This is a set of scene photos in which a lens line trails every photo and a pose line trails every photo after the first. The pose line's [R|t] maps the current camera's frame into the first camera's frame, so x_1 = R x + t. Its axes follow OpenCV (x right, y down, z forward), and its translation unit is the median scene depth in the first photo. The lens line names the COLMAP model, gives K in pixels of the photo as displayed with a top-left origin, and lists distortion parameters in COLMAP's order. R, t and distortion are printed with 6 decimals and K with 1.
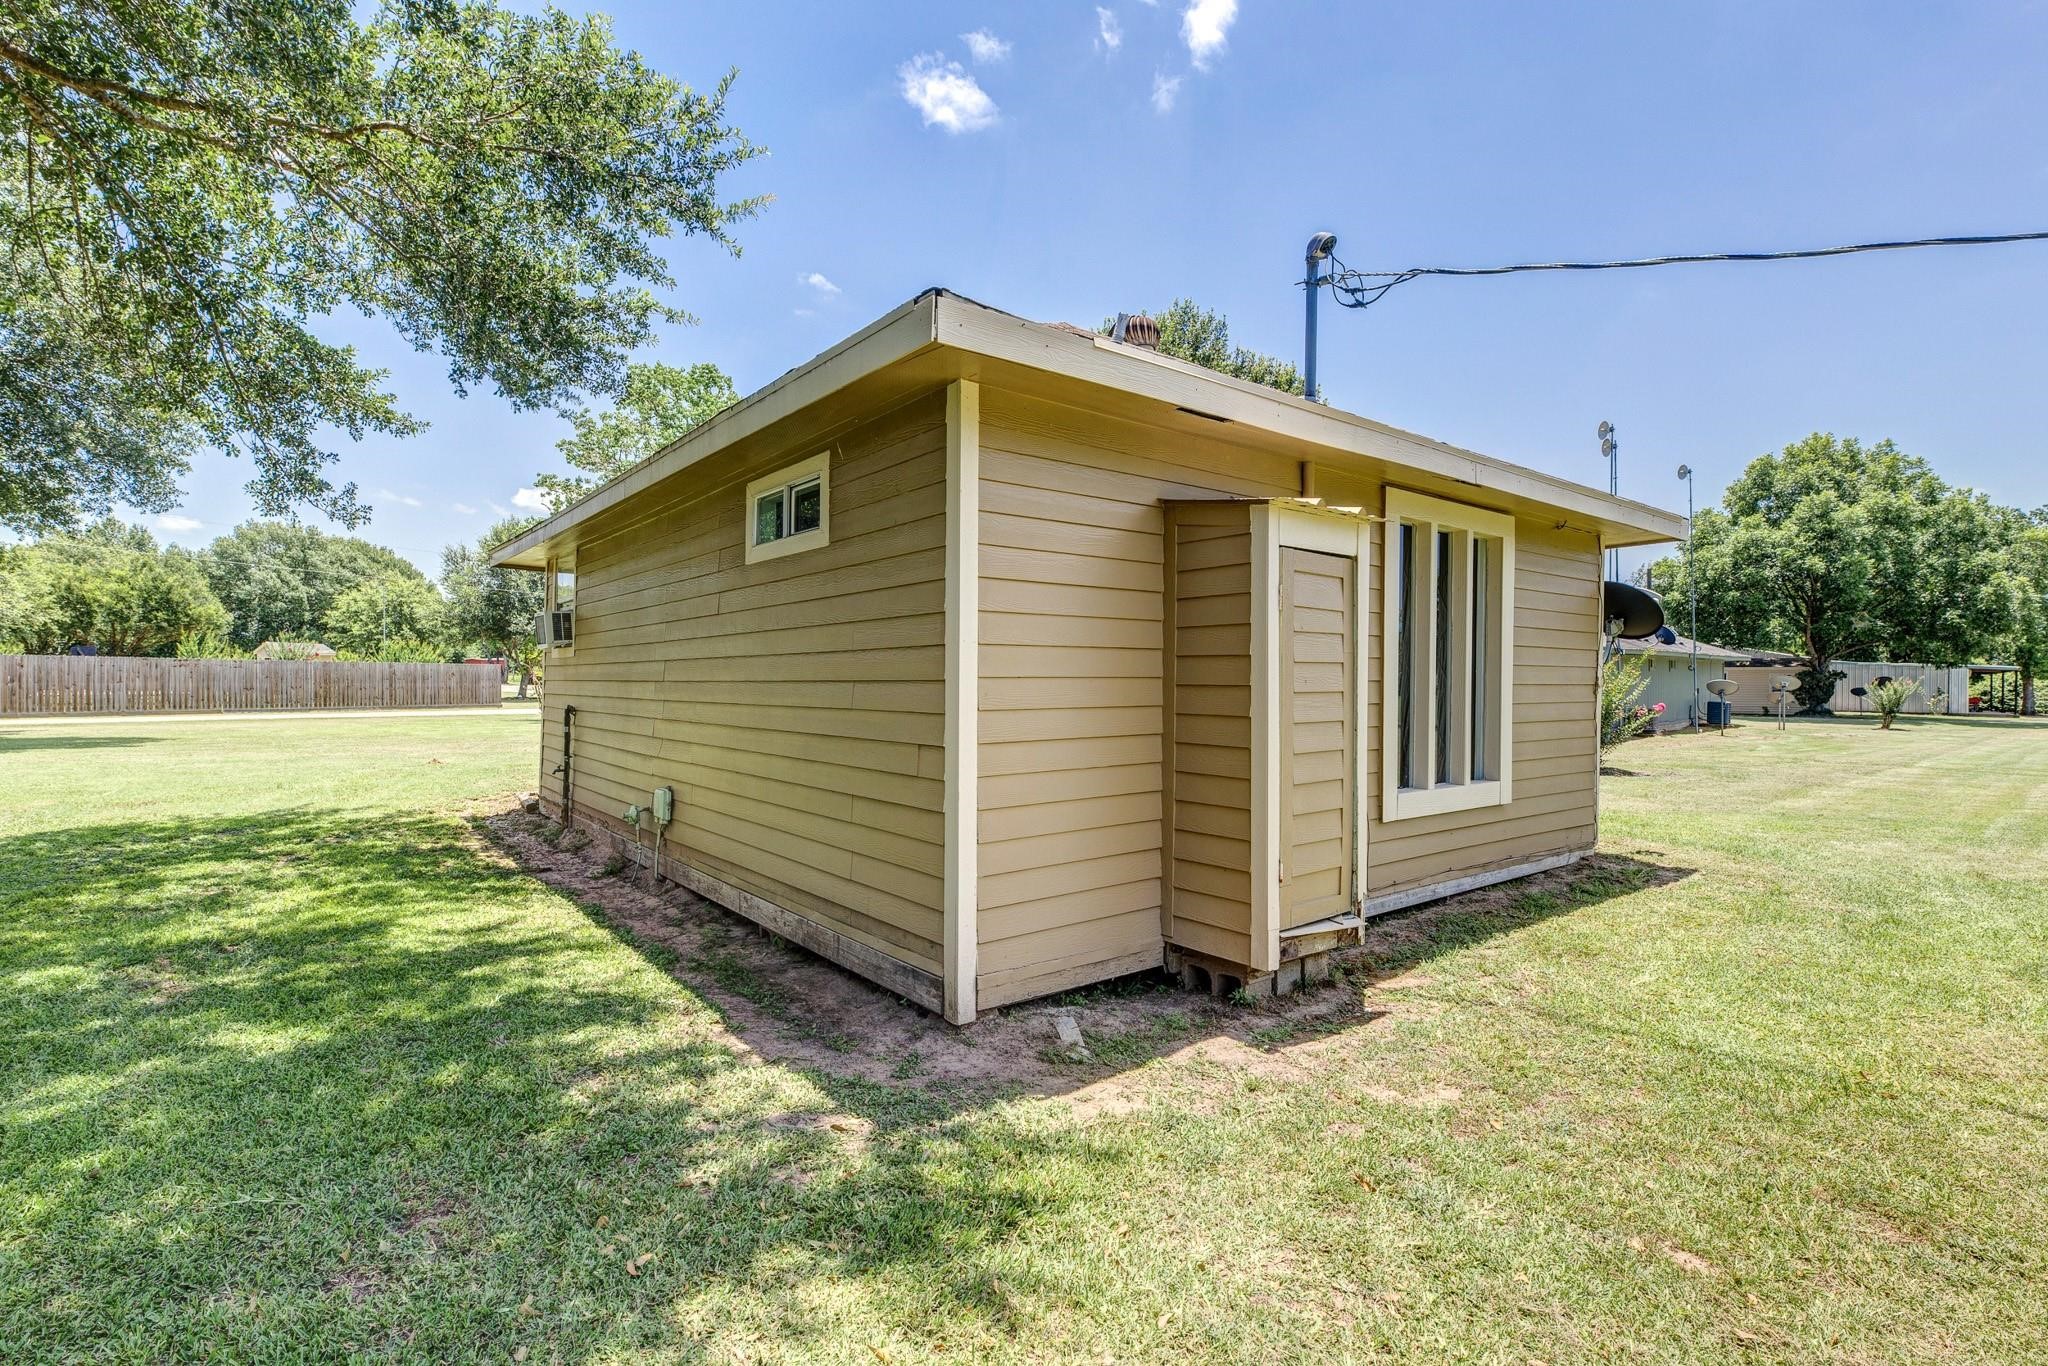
lens RADIAL K [[971.1, 0, 1034.5], [0, 971.1, 690.6], [0, 0, 1]] dist [-0.001715, -0.000823]
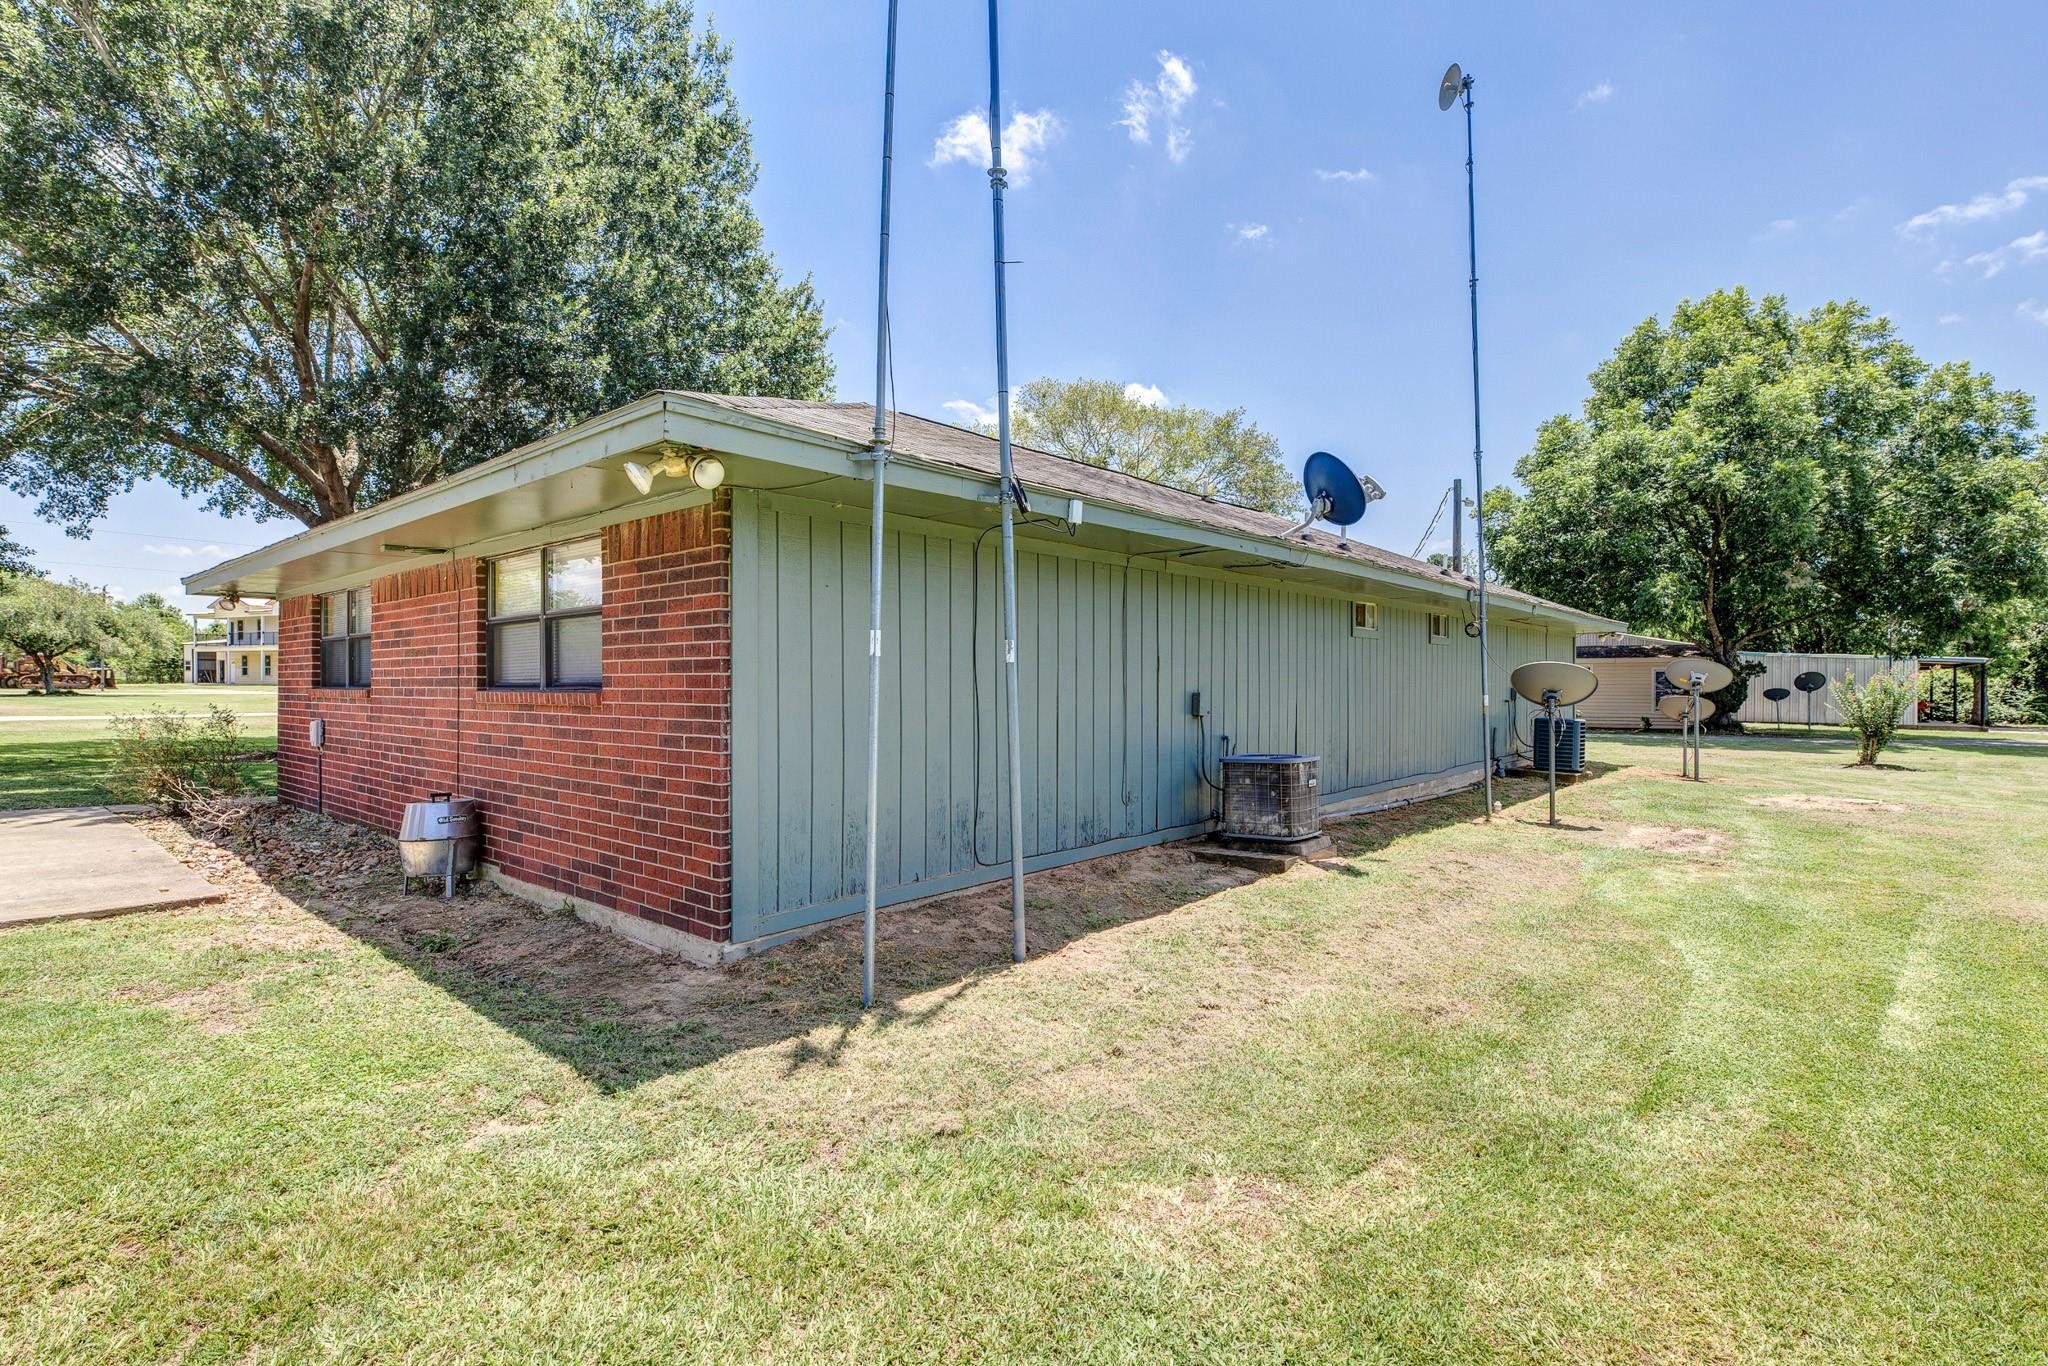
lens RADIAL K [[971.1, 0, 1034.5], [0, 971.1, 690.6], [0, 0, 1]] dist [-0.001715, -0.000823]
pose [[0.995741, -0.002629, 0.092155, 0.316751], [0.002921, 0.999991, -0.003035, -0.001195], [-0.092146, 0.003291, 0.995740, 0.433134]]
